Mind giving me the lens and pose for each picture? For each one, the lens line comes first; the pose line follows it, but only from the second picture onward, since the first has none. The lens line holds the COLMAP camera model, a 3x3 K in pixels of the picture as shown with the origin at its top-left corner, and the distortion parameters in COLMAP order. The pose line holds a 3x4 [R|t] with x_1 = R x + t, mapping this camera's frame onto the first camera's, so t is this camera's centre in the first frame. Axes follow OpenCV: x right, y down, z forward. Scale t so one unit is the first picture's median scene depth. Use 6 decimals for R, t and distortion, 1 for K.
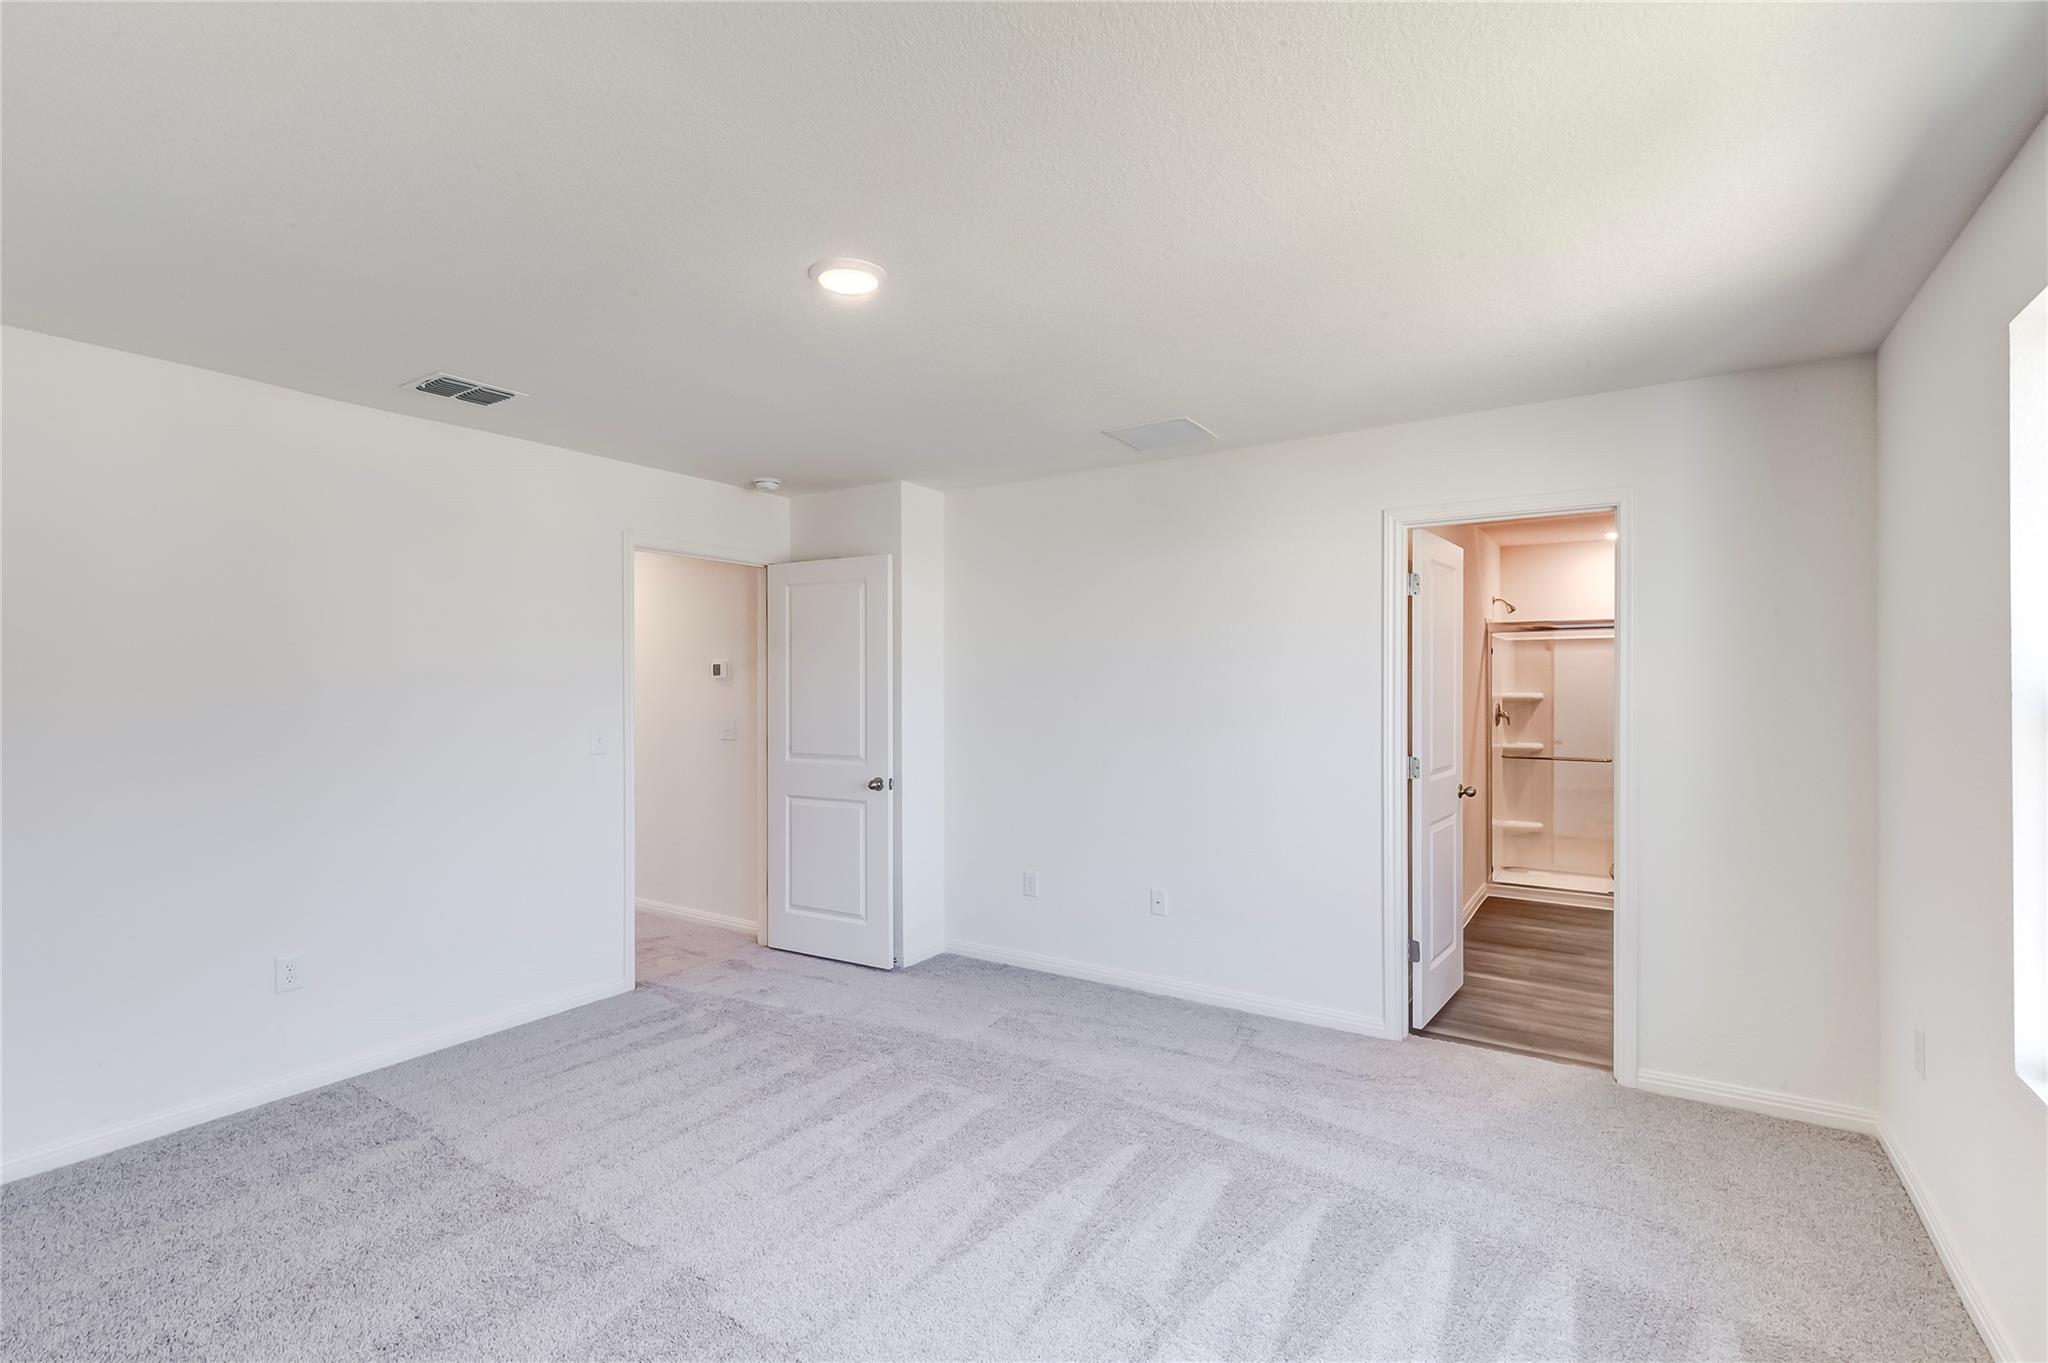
lens RADIAL K [[926.3, 0, 1022.6], [0, 926.3, 685.8], [0, 0, 1]] dist [0.006692, -0.000996]
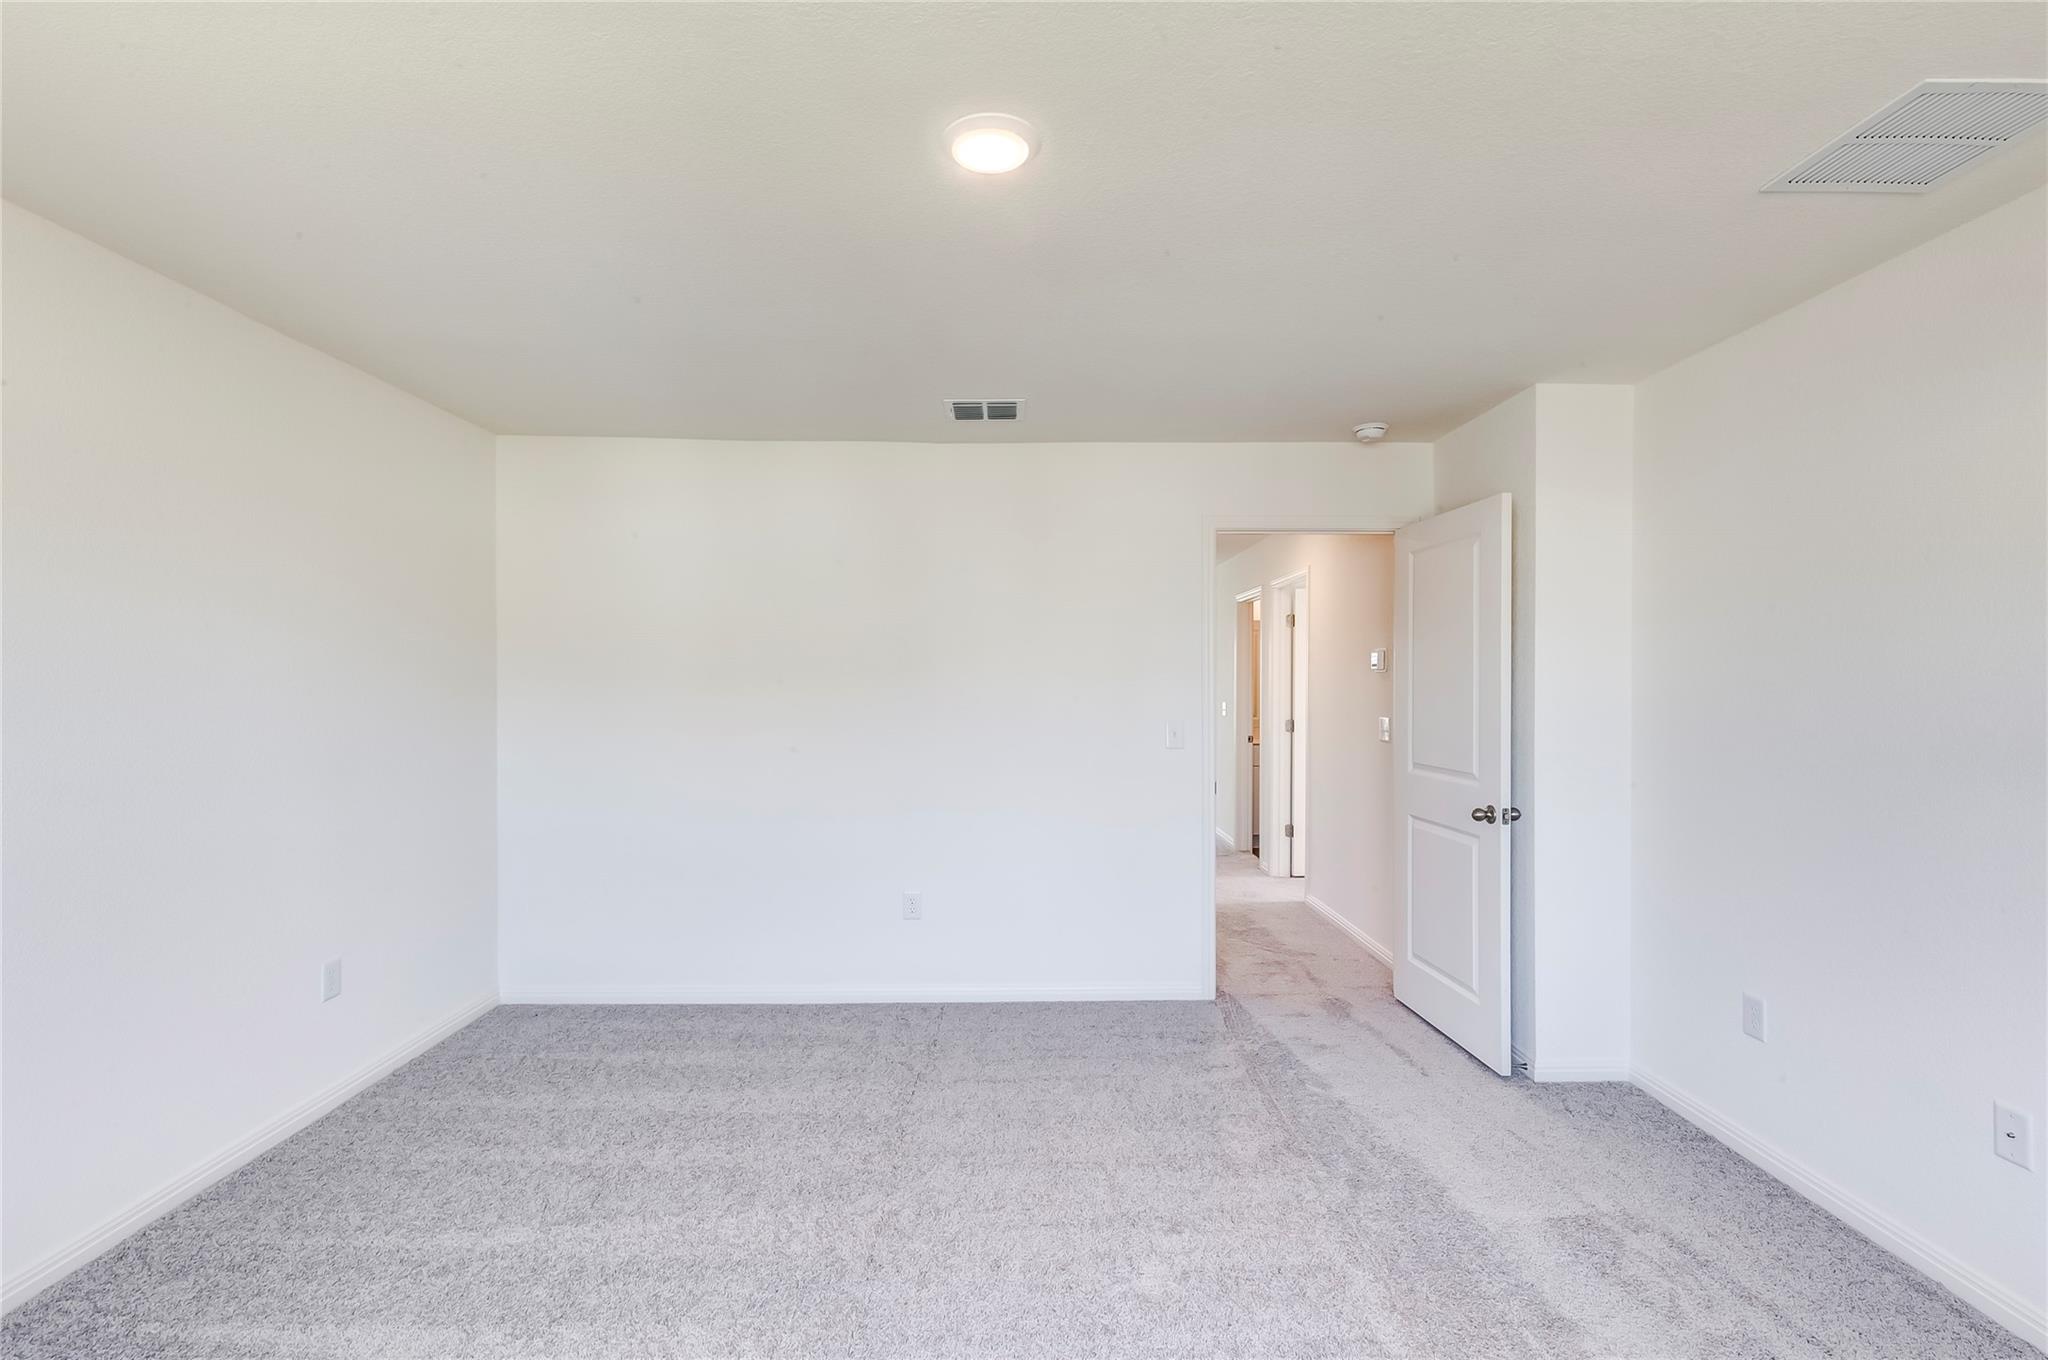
lens RADIAL K [[926.3, 0, 1022.6], [0, 926.3, 684.3], [0, 0, 1]] dist [0.006692, -0.000996]
pose [[0.564386, 0.005812, -0.825491, 0.248968], [0.000392, 0.999973, 0.007308, -0.000695], [0.825511, -0.004448, 0.564368, 0.308880]]
